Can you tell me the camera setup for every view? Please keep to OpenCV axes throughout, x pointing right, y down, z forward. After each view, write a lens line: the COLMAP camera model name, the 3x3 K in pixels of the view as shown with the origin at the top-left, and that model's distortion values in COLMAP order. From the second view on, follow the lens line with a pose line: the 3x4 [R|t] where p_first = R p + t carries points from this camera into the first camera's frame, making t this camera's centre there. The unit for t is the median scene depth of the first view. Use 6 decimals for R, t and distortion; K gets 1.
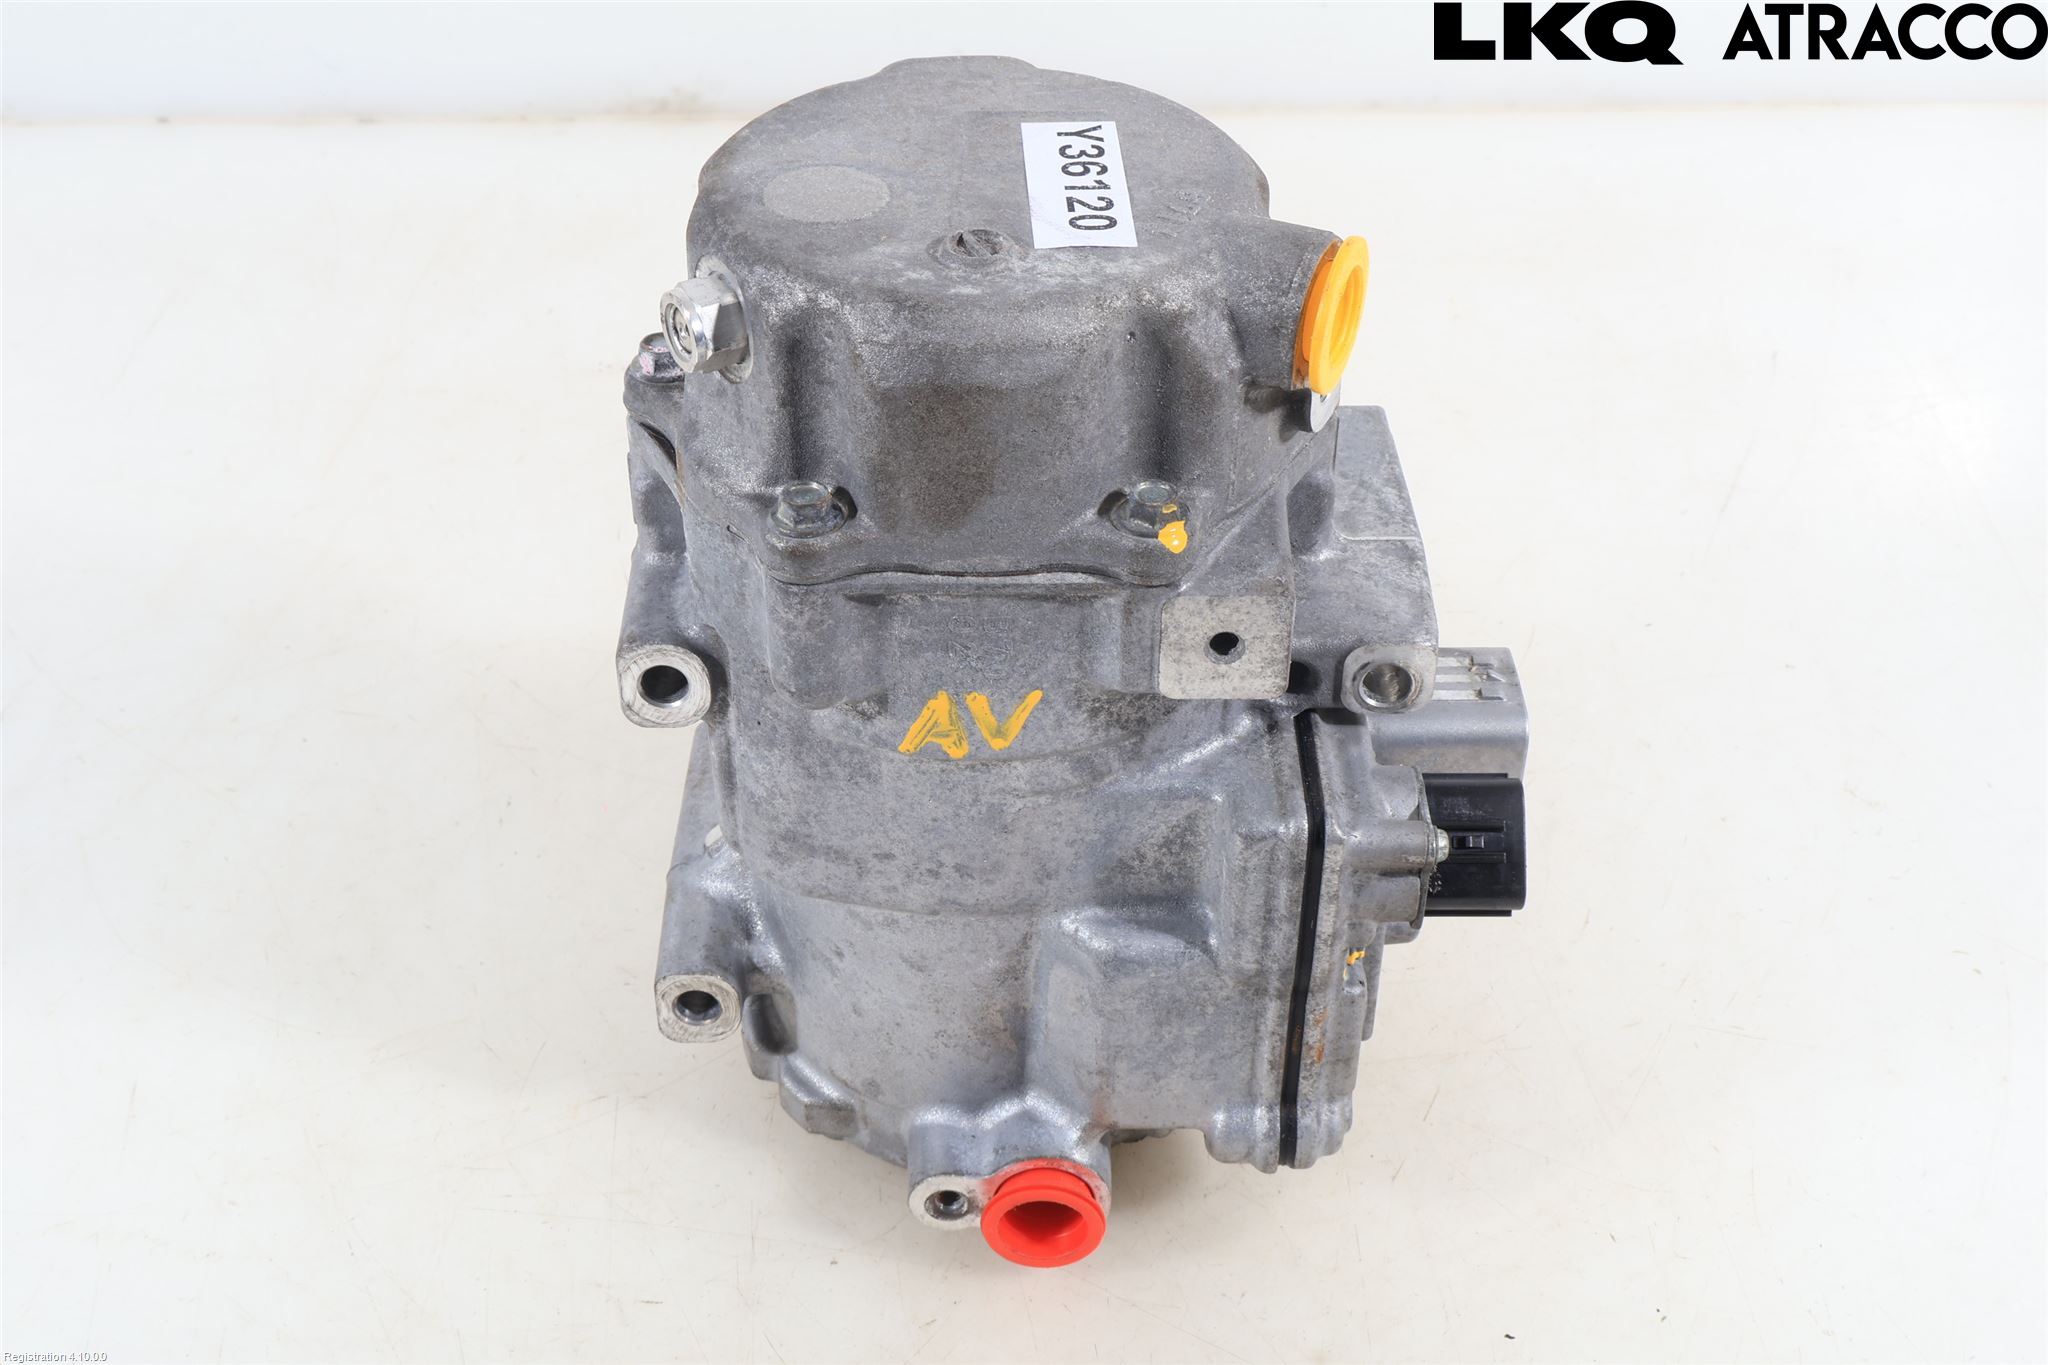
lens RADIAL K [[2446.7, 0, 1024.0], [0, 2446.7, 682.5], [0, 0, 1]] dist [0.010812, 0.005303]
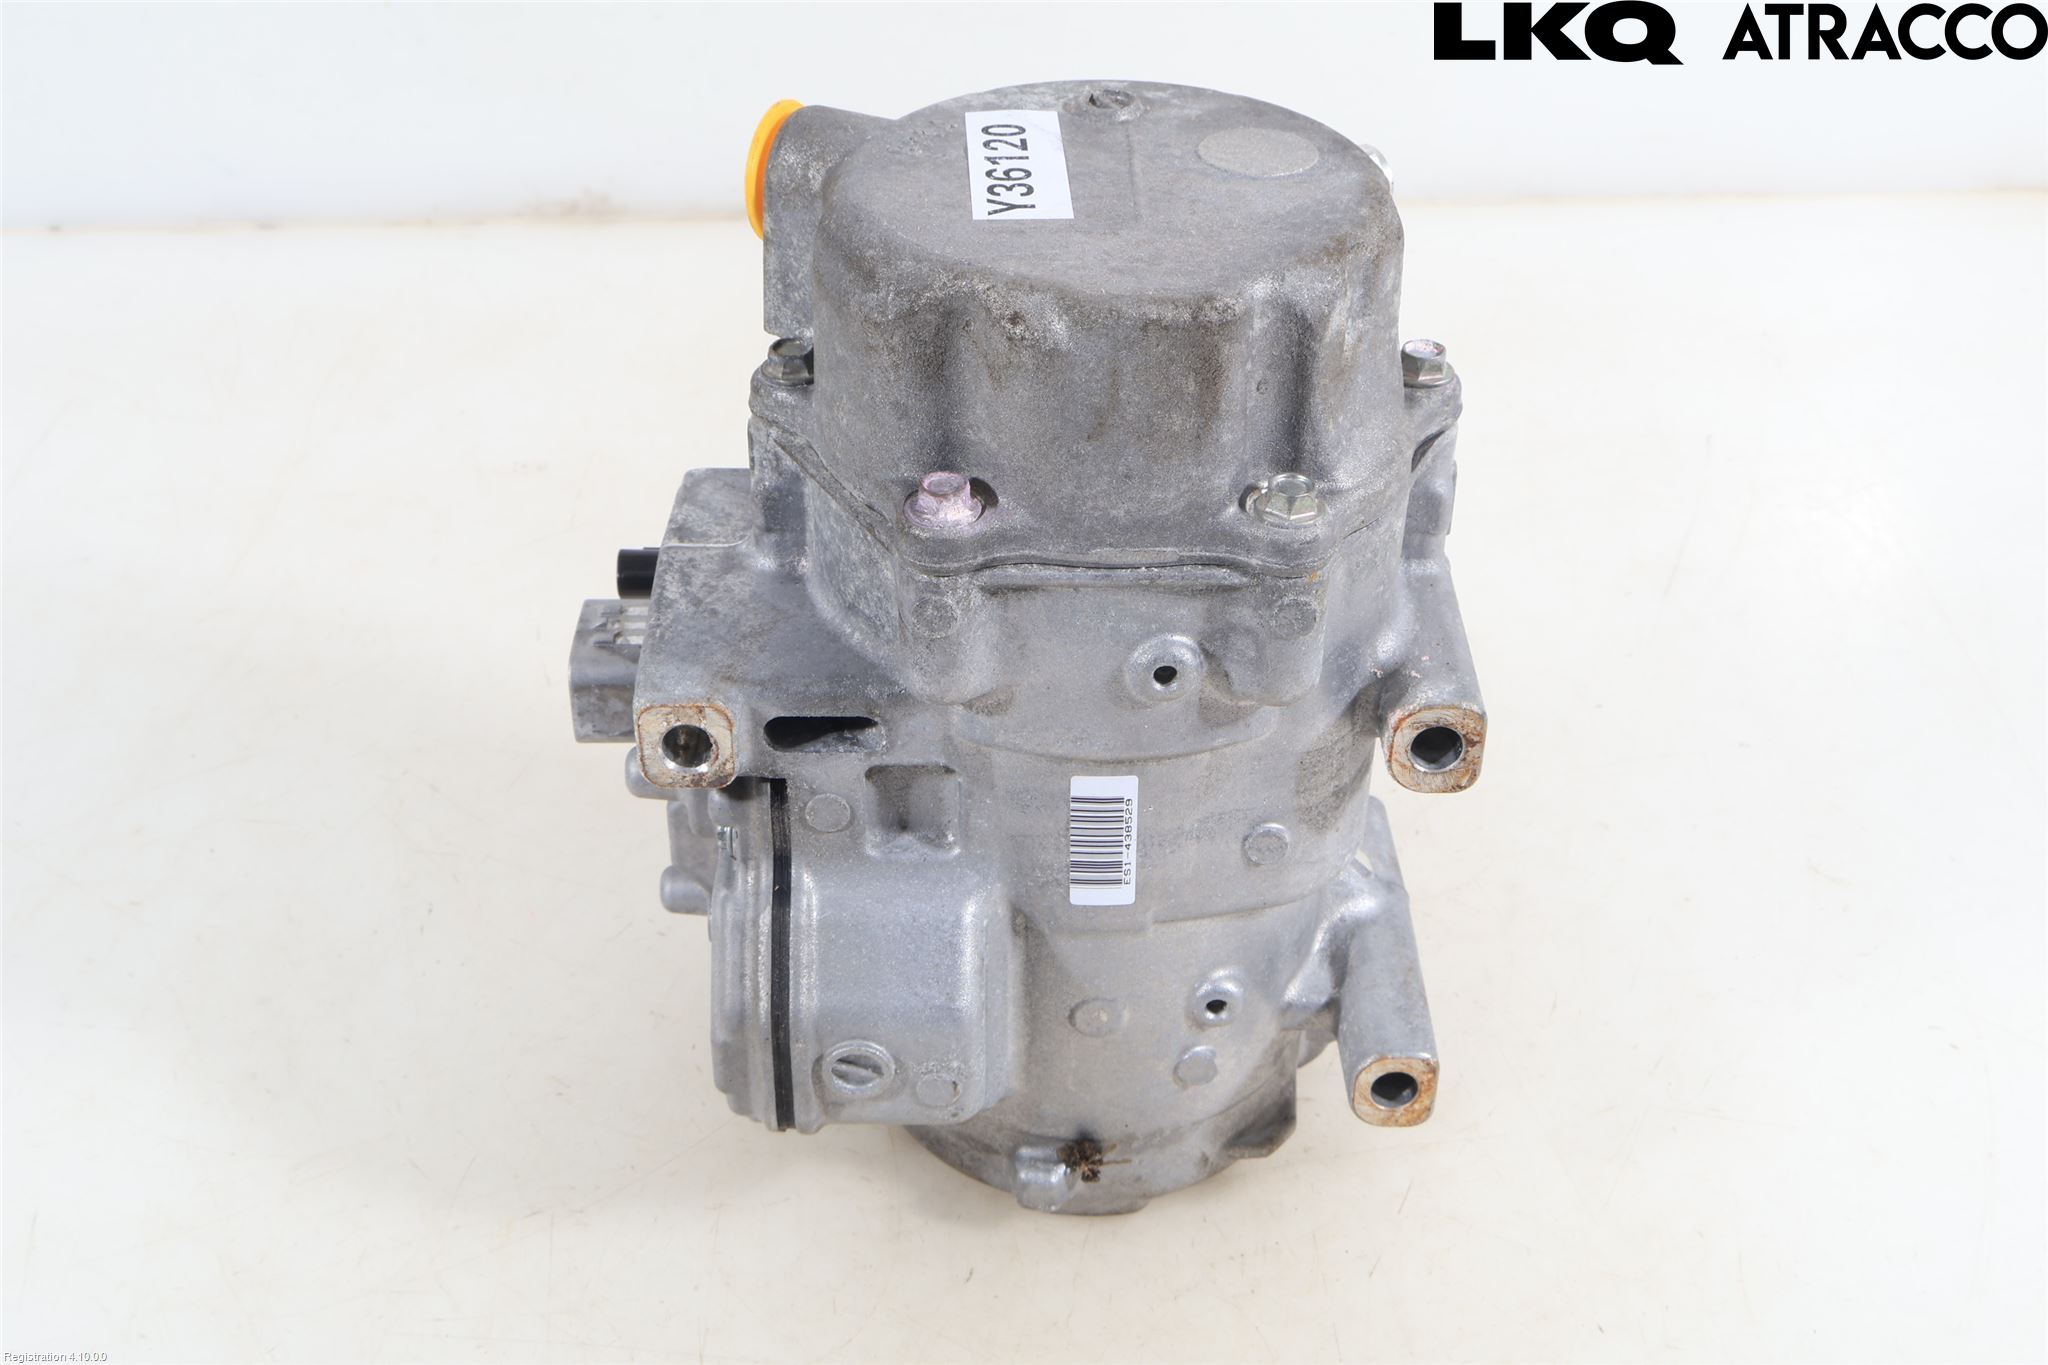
lens RADIAL K [[2446.7, 0, 1024.0], [0, 2446.7, 682.5], [0, 0, 1]] dist [0.010812, 0.005303]
pose [[-0.999914, -0.011192, -0.006799, 0.022939], [-0.009919, 0.308324, 0.951230, -1.101989], [-0.008550, 0.951216, -0.308408, 1.509772]]
